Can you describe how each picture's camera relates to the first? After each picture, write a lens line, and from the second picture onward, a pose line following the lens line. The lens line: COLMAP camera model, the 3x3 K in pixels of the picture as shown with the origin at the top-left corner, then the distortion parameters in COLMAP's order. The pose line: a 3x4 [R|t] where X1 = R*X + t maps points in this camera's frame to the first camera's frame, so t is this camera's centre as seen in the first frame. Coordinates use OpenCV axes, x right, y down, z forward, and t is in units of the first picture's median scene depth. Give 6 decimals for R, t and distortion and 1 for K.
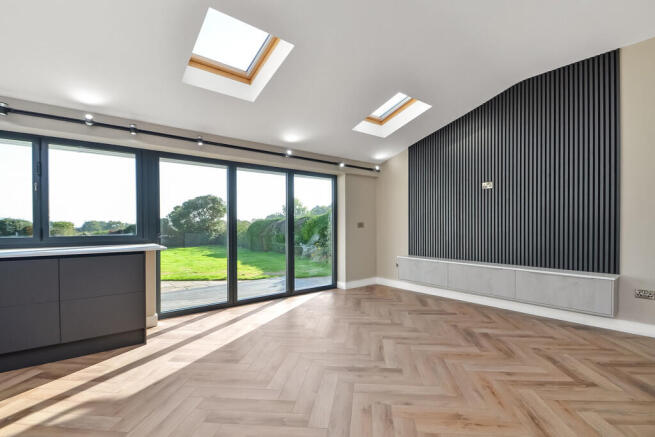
lens RADIAL K [[291.0, 0, 327.0], [0, 291.0, 224.8], [0, 0, 1]] dist [0.004147, -0.000254]
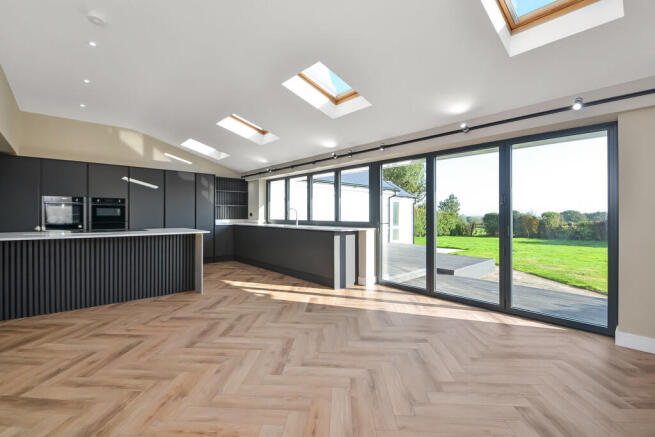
lens RADIAL K [[291.0, 0, 325.9], [0, 291.0, 219.2], [0, 0, 1]] dist [0.004147, -0.000254]
pose [[0.061167, 0.014645, -0.998020, 0.303912], [-0.004531, 0.999886, 0.014395, 0.005675], [0.998117, 0.003642, 0.061226, 0.293099]]
